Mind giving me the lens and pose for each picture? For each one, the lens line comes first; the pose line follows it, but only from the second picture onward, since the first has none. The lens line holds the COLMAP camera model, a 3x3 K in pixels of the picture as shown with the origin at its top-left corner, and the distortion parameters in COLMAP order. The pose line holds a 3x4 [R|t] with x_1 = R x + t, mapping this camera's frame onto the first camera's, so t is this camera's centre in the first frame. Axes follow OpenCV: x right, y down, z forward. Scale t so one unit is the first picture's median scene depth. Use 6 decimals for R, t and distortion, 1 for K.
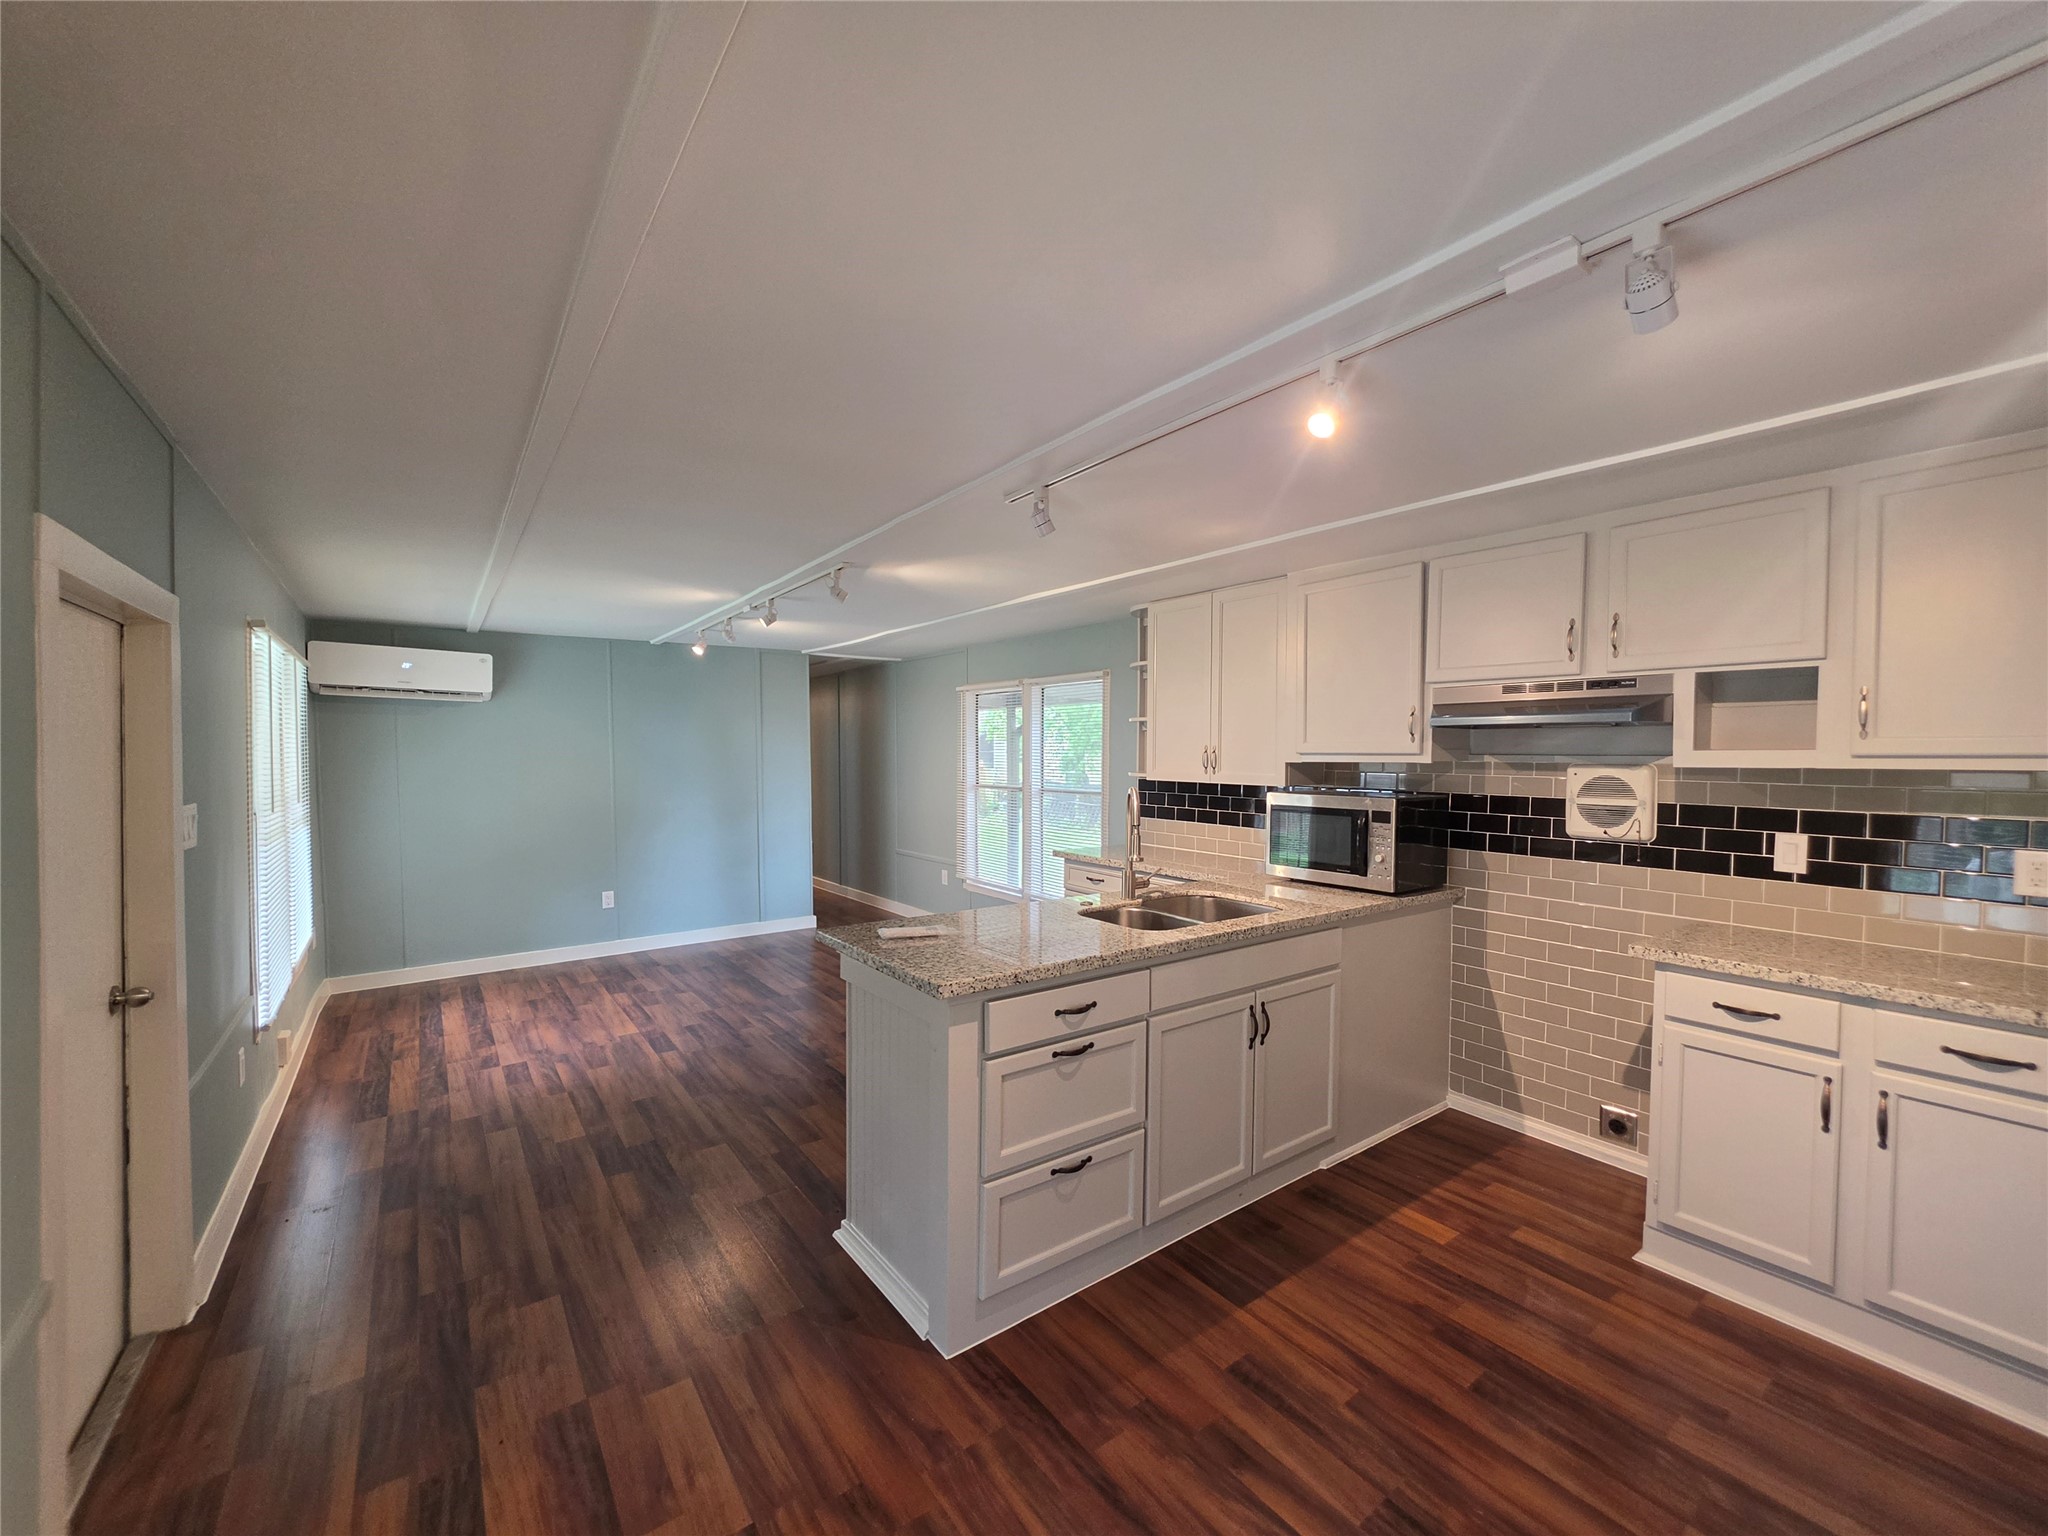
lens RADIAL K [[825.6, 0, 1024.0], [0, 825.6, 767.8], [0, 0, 1]] dist [-0.008754, 0.002755]
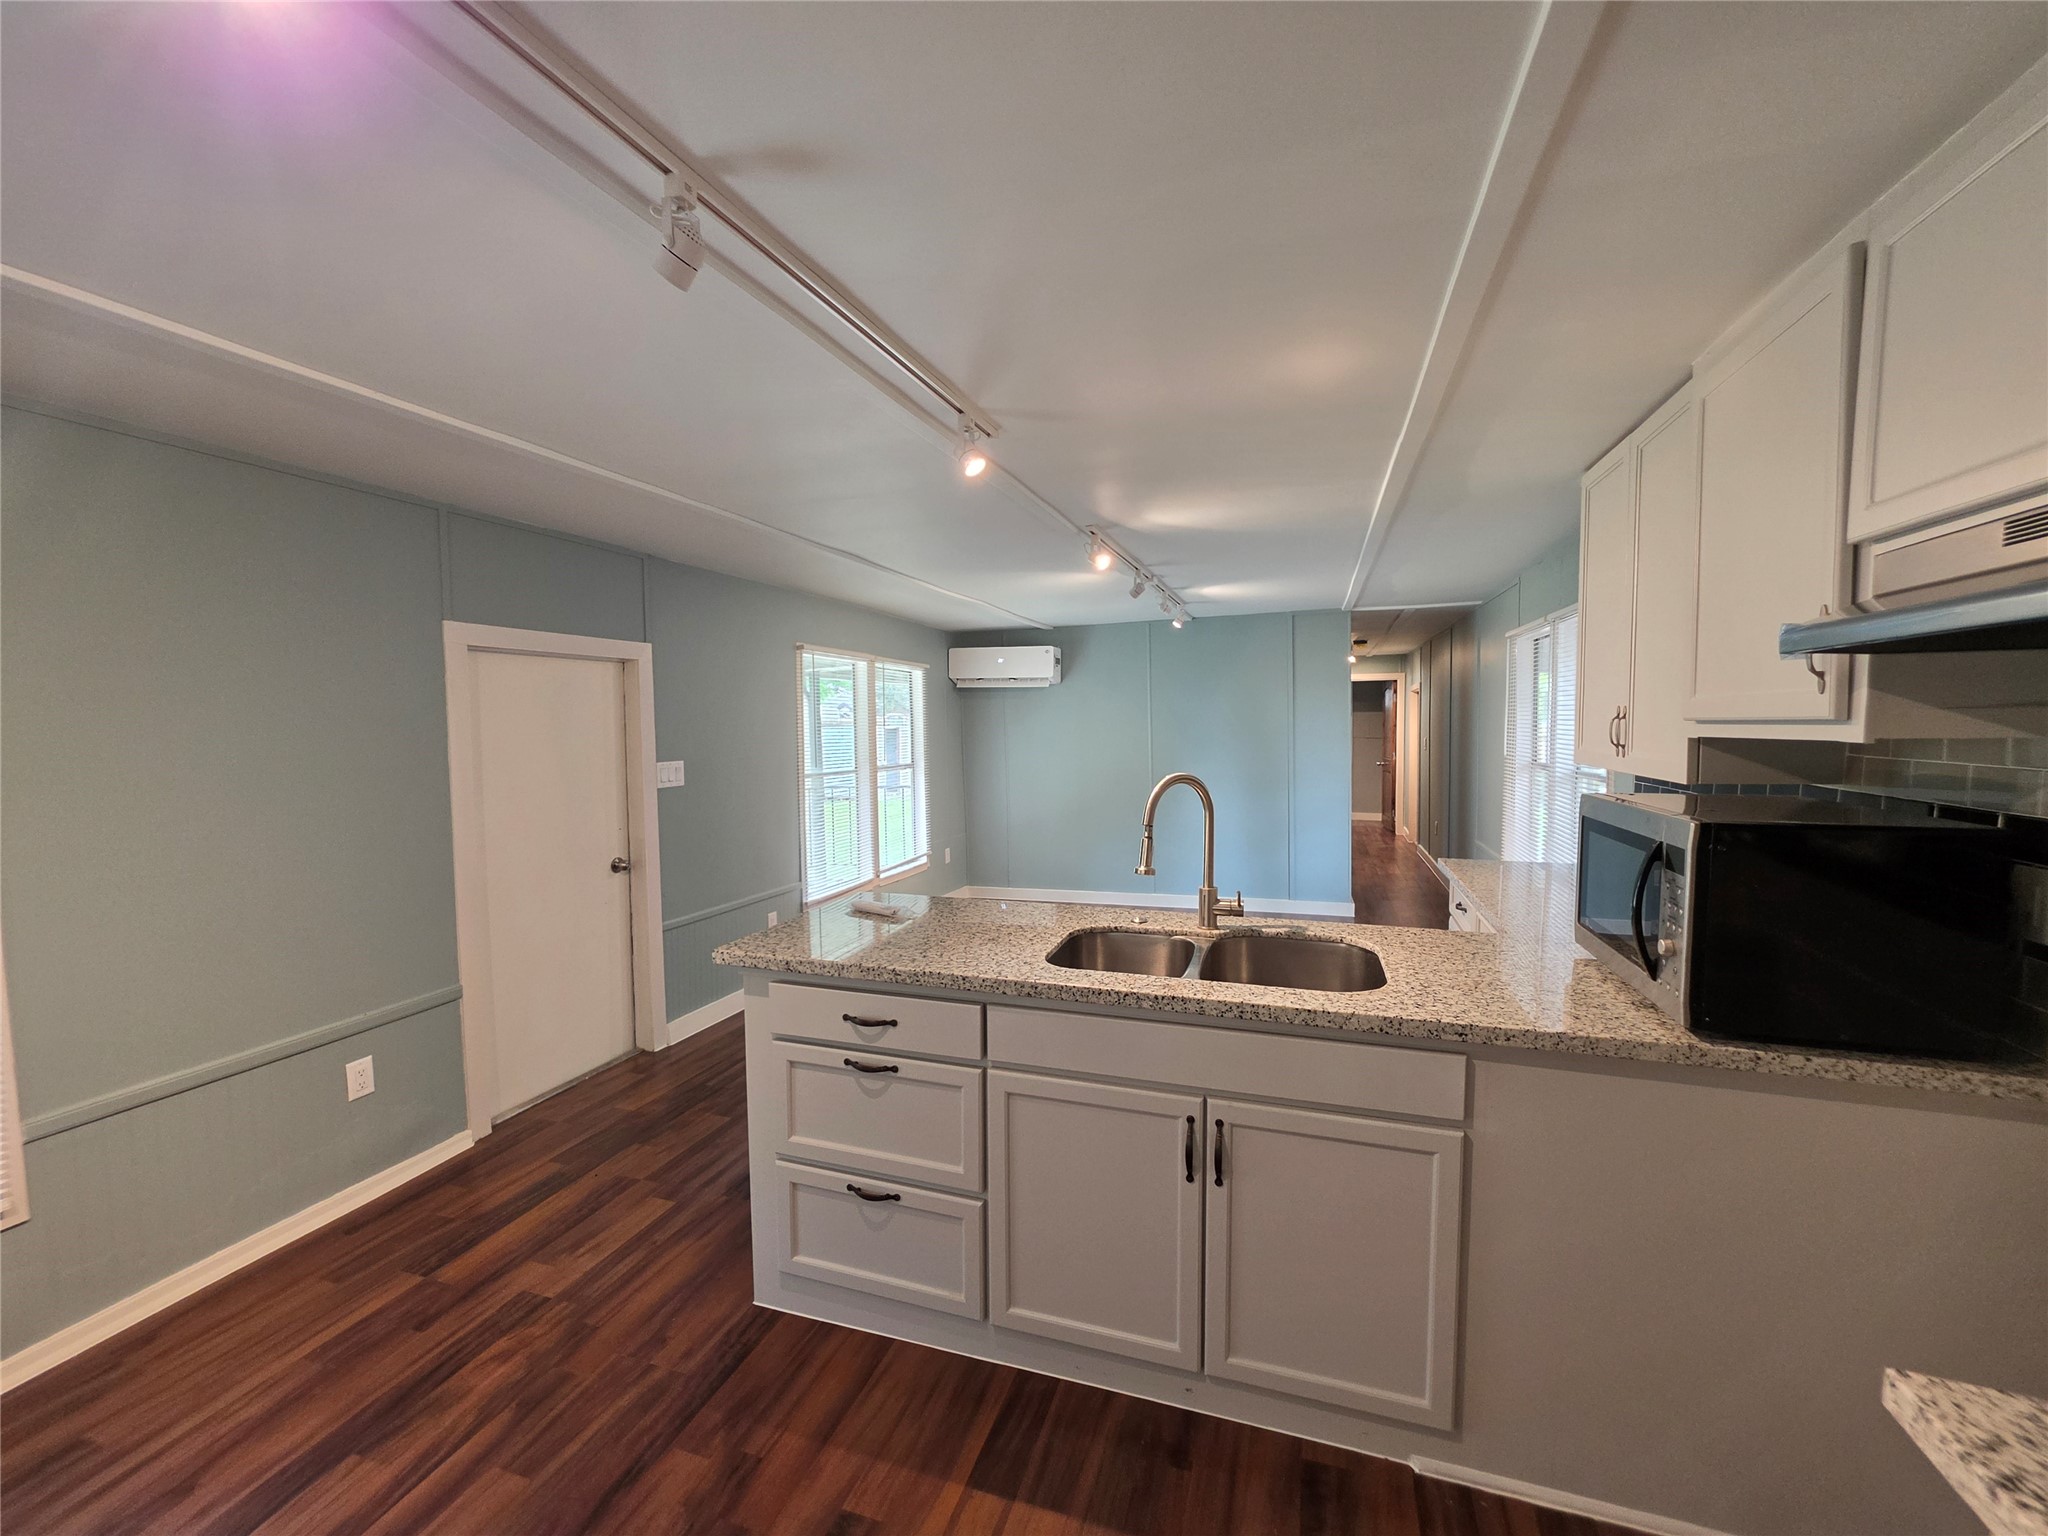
lens RADIAL K [[825.6, 0, 1030.2], [0, 825.6, 772.9], [0, 0, 1]] dist [-0.008754, 0.002755]
pose [[0.571515, 0.038700, -0.819678, 0.729464], [-0.001497, 0.998935, 0.046120, -0.011055], [0.820590, -0.025131, 0.570965, 0.538015]]
